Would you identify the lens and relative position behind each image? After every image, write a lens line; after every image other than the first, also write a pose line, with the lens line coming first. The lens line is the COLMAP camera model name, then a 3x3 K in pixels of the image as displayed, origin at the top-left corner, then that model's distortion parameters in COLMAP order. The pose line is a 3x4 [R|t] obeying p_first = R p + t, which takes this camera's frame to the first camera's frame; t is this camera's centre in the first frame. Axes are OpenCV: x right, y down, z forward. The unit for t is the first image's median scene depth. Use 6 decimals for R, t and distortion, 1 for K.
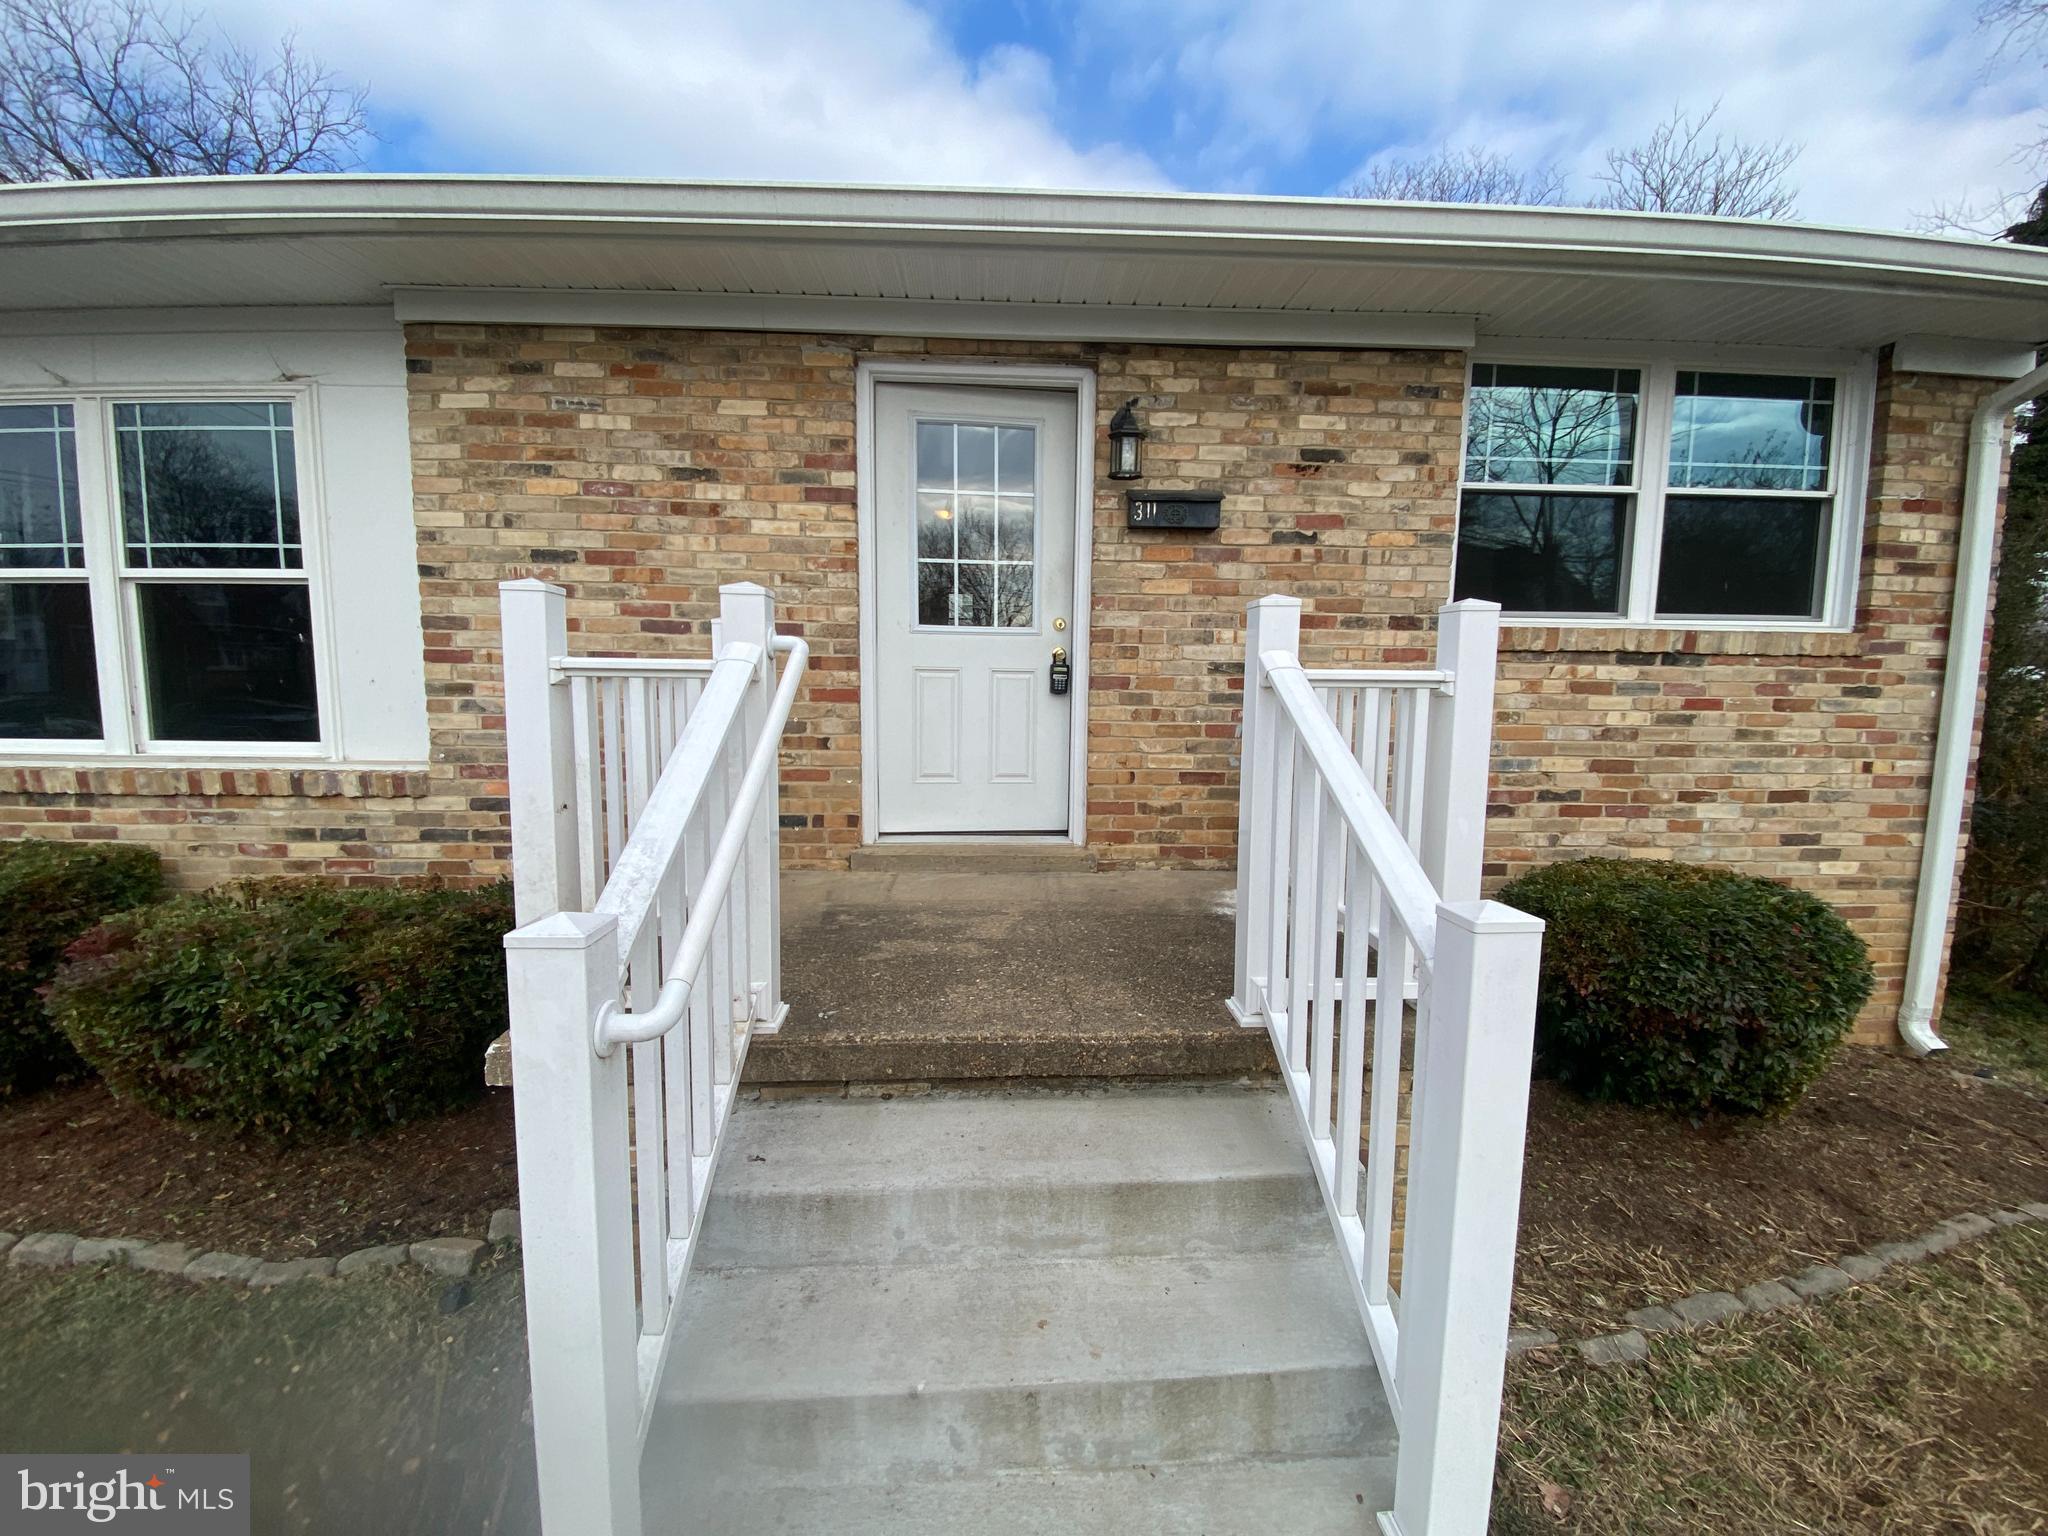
lens RADIAL K [[836.9, 0, 1024.0], [0, 836.9, 768.0], [0, 0, 1]] dist [0.021915, -0.021639]
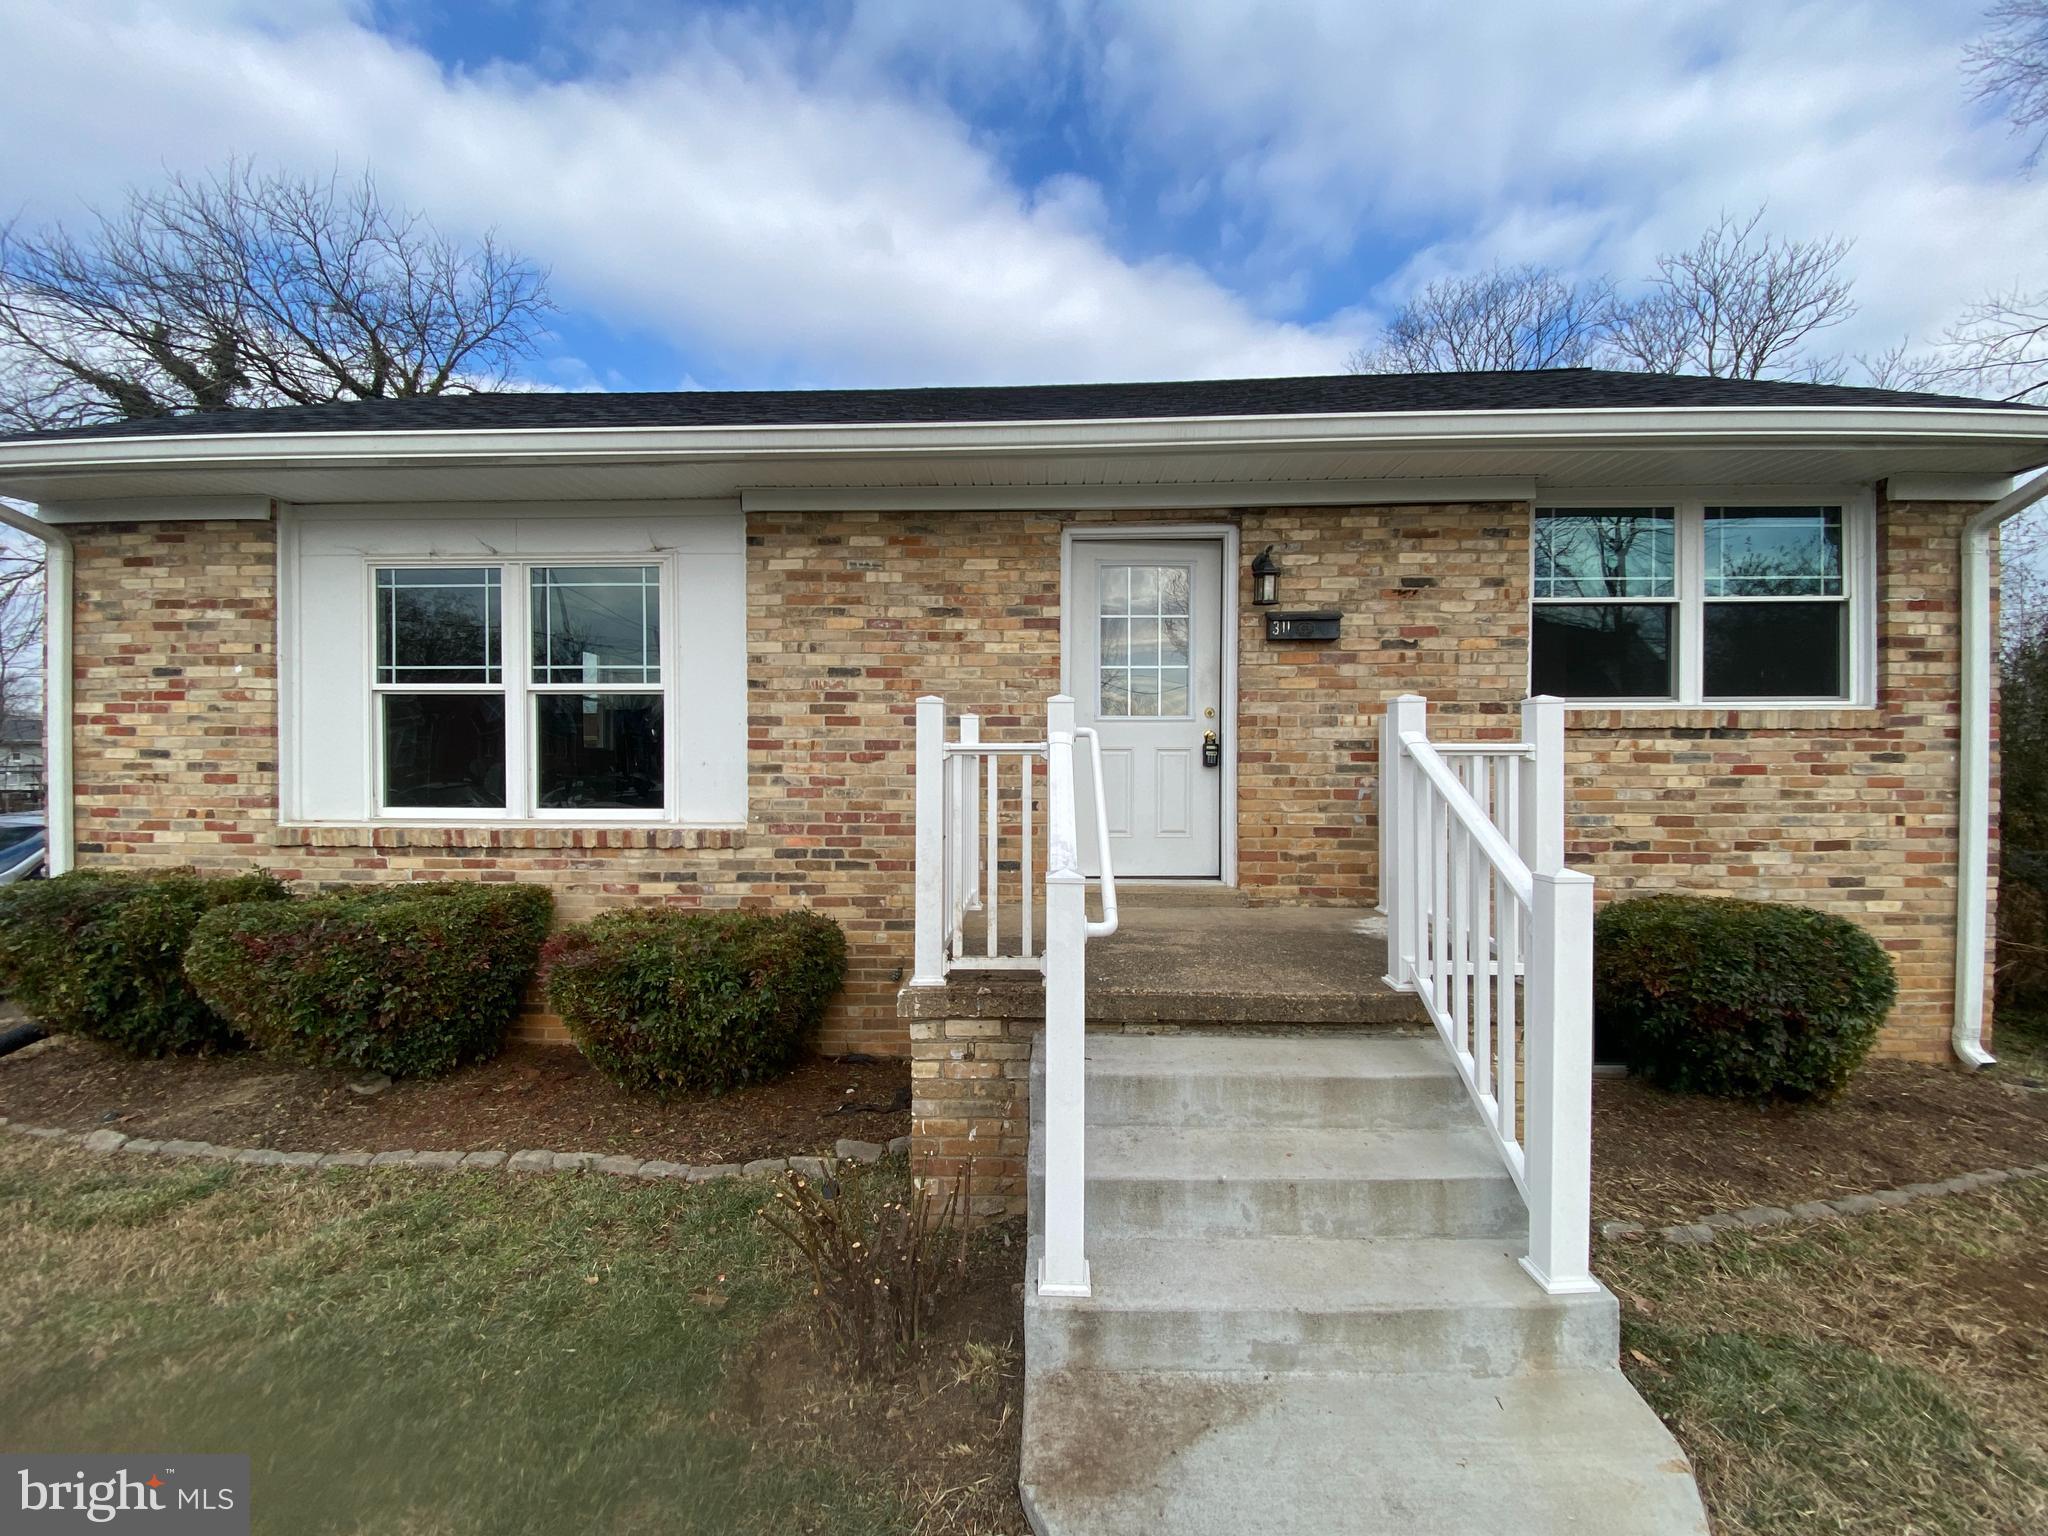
lens RADIAL K [[827.3, 0, 1024.0], [0, 827.3, 768.0], [0, 0, 1]] dist [0.018805, -0.020280]
pose [[0.996521, -0.011456, -0.082553, -0.151590], [0.003286, 0.995138, -0.098435, 0.038829], [0.083280, 0.097821, 0.991713, -0.298817]]
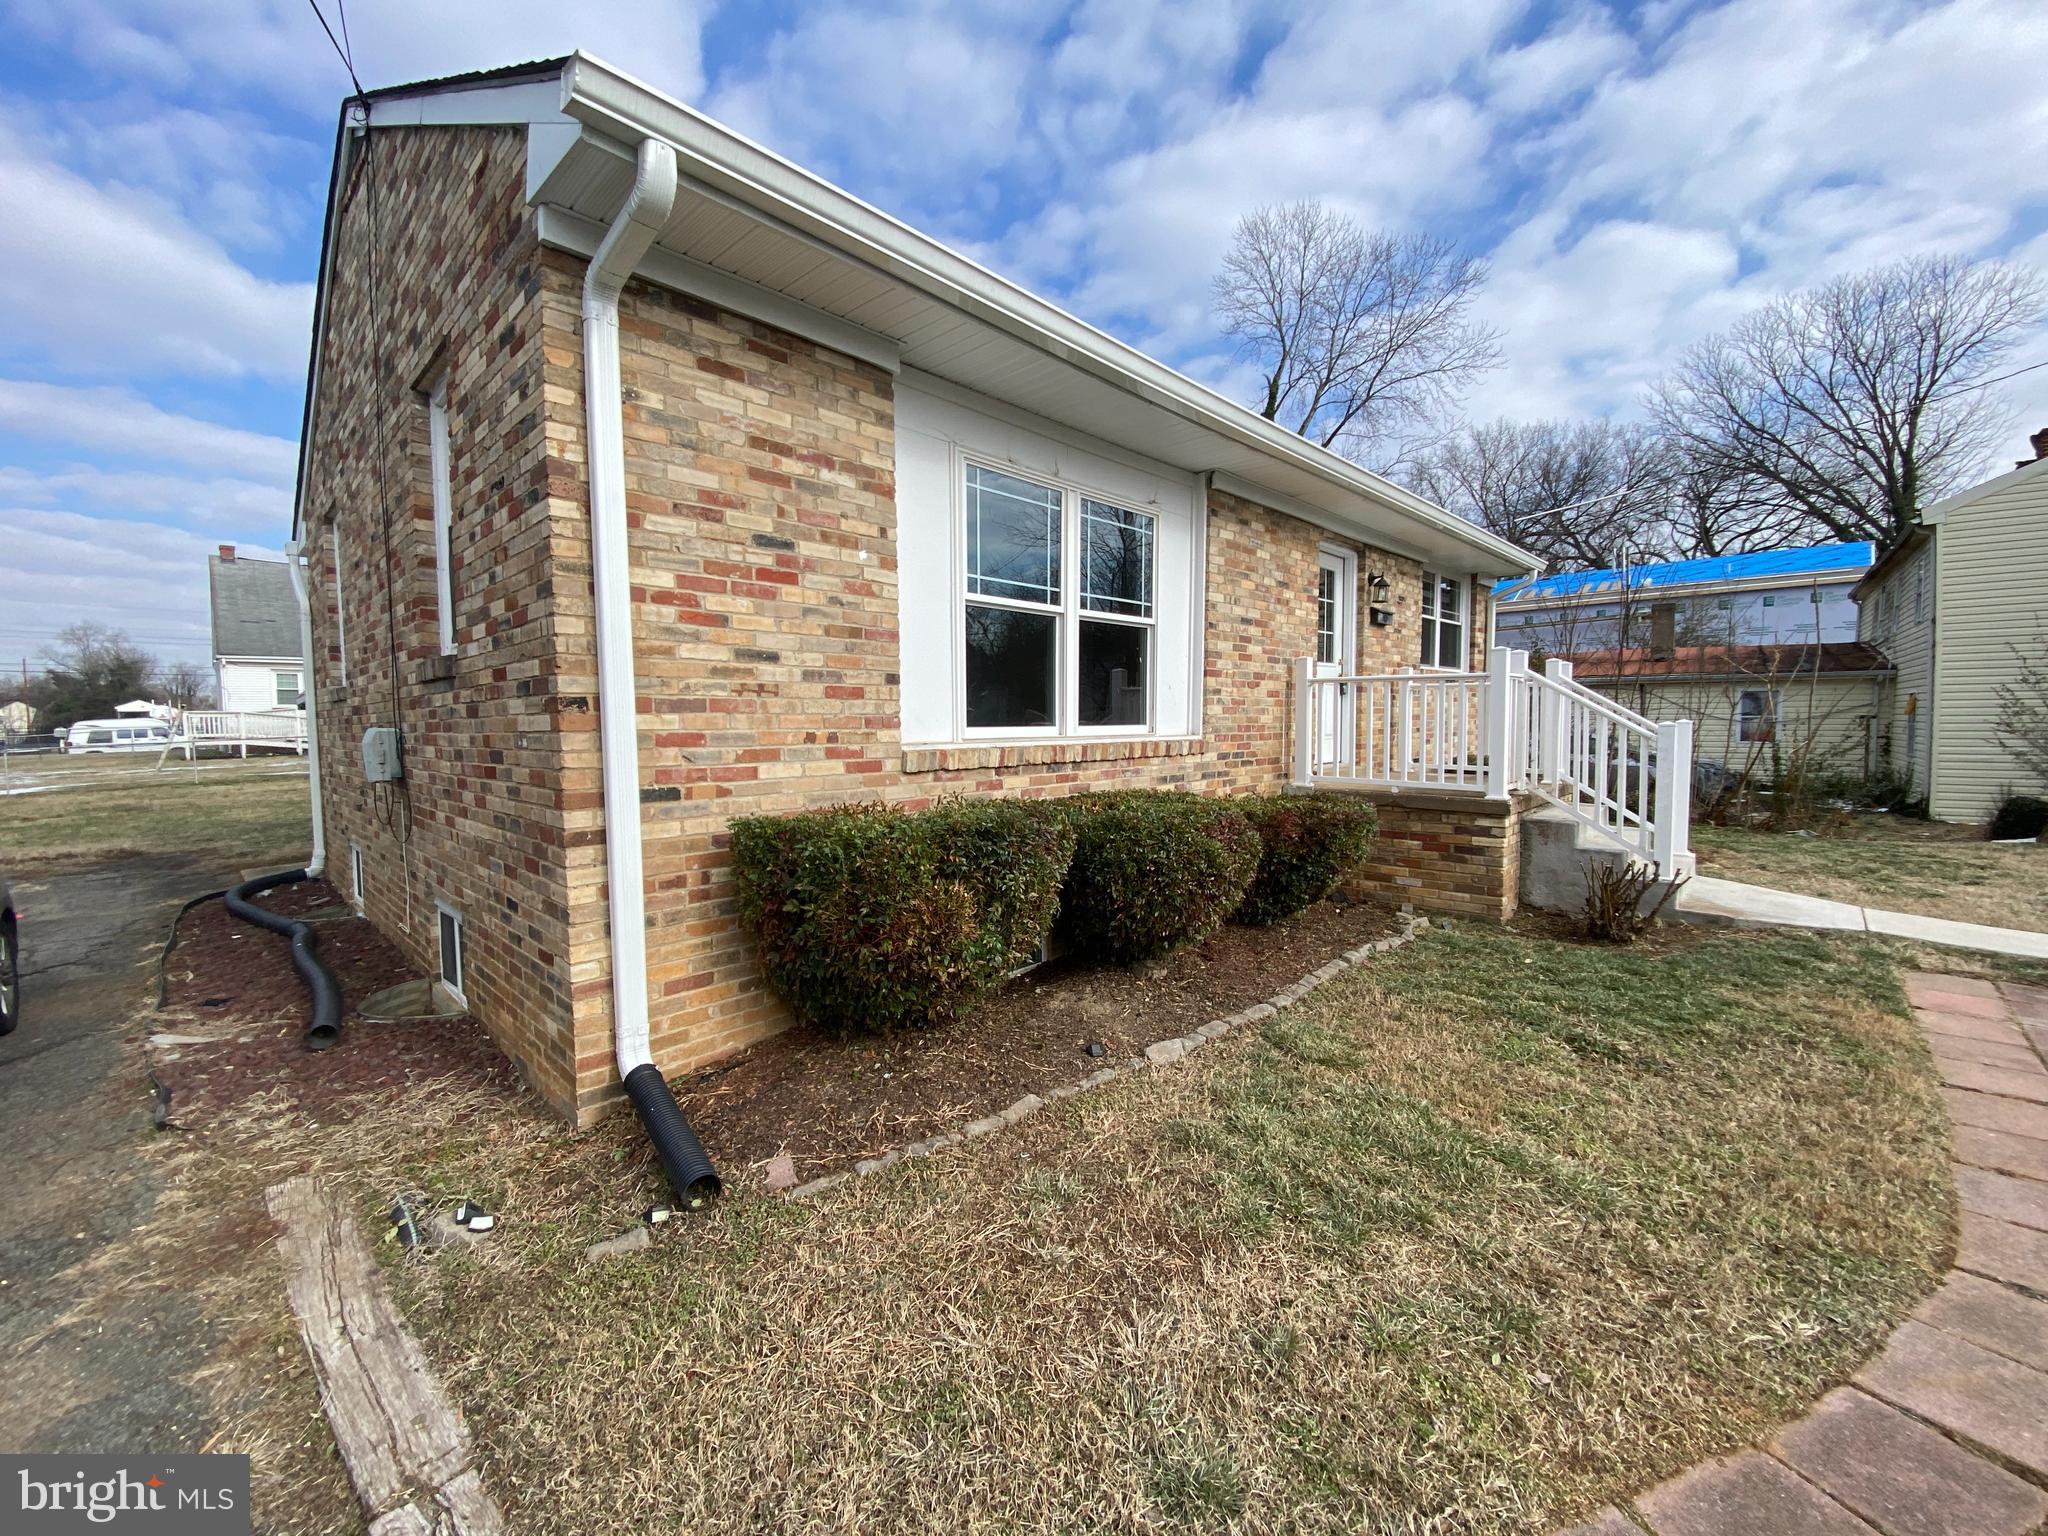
lens RADIAL K [[836.9, 0, 1024.0], [0, 836.9, 768.0], [0, 0, 1]] dist [0.021915, -0.021639]
pose [[0.721198, -0.057769, 0.690316, -2.189599], [0.078363, 0.996924, 0.001559, 0.032349], [-0.688283, 0.052971, 0.723506, 0.004860]]
